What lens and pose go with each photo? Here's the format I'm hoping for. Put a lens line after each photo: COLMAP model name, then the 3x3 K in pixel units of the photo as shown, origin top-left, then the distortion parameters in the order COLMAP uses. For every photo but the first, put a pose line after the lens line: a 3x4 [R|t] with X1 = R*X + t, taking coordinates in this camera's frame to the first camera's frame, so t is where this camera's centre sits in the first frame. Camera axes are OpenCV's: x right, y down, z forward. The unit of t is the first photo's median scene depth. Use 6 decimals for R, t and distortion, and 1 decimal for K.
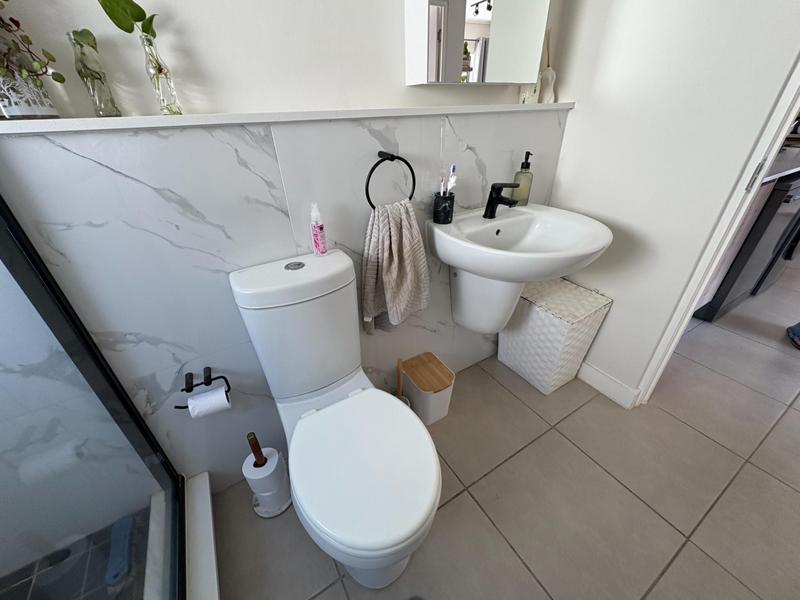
lens RADIAL K [[317.7, 0, 399.6], [0, 317.7, 298.8], [0, 0, 1]] dist [-0.000082, -0.000070]
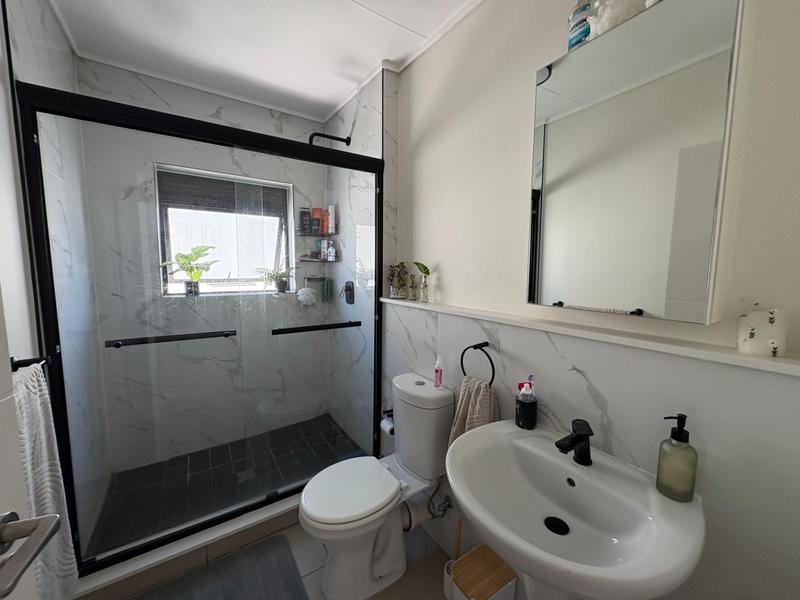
lens RADIAL K [[317.7, 0, 399.6], [0, 317.7, 298.8], [0, 0, 1]] dist [-0.000082, -0.000070]
pose [[0.047213, 0.127083, -0.990768, 1.275393], [-0.515881, 0.852457, 0.084759, -0.565831], [0.855358, 0.507116, 0.105807, 0.473703]]
